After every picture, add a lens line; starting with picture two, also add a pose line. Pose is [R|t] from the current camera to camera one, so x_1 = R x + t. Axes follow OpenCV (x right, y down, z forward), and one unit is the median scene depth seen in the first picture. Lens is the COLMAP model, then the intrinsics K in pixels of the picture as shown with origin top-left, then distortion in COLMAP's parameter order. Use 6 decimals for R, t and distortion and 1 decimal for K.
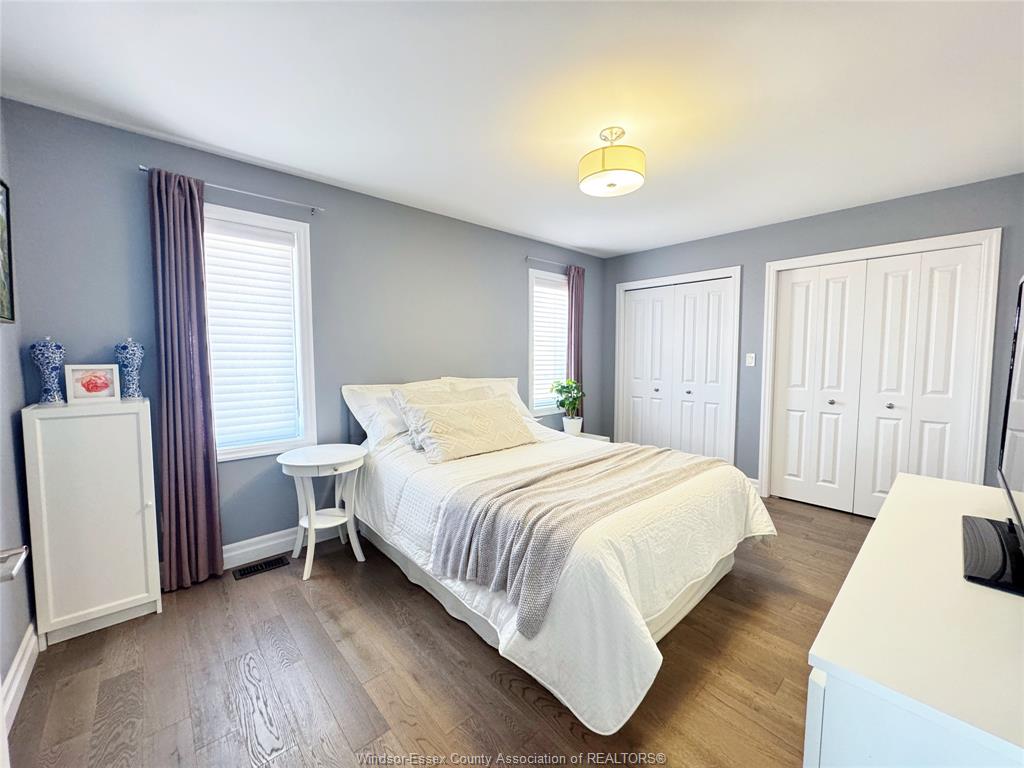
lens RADIAL K [[406.4, 0, 513.4], [0, 406.4, 382.7], [0, 0, 1]] dist [-0.002950, -0.000221]
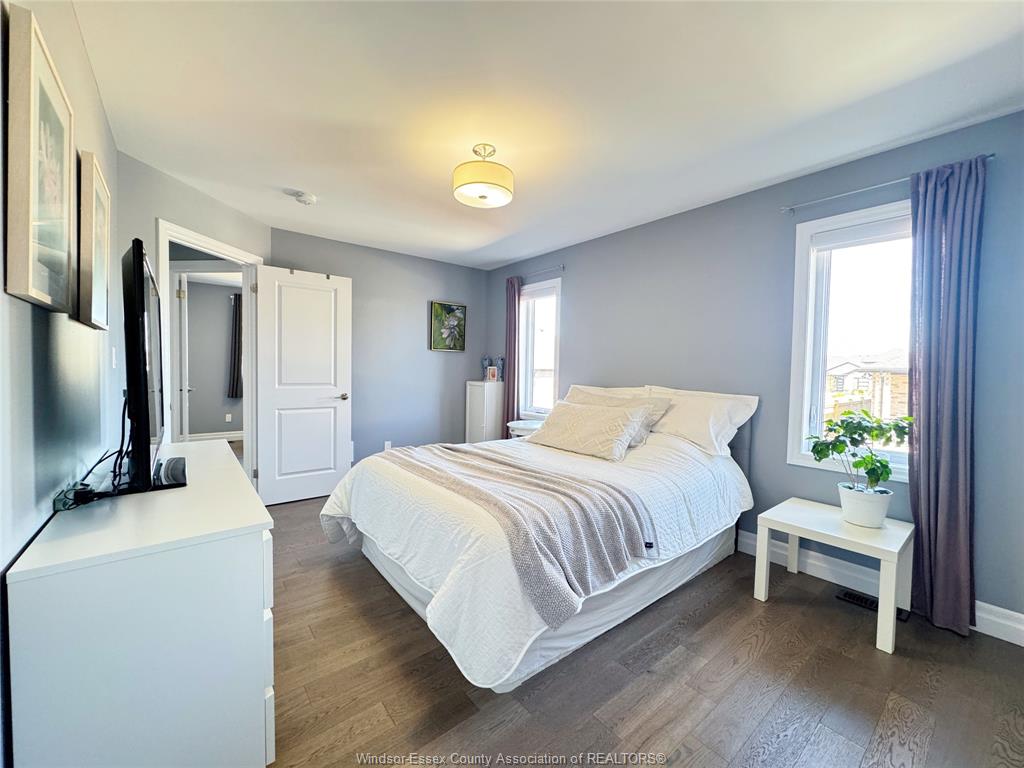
lens RADIAL K [[406.4, 0, 513.4], [0, 406.4, 382.7], [0, 0, 1]] dist [-0.002950, -0.000221]
pose [[-0.049276, 0.031870, -0.998277, 0.935908], [-0.084681, 0.995759, 0.035970, -0.031847], [0.995189, 0.086307, -0.046369, 0.828775]]
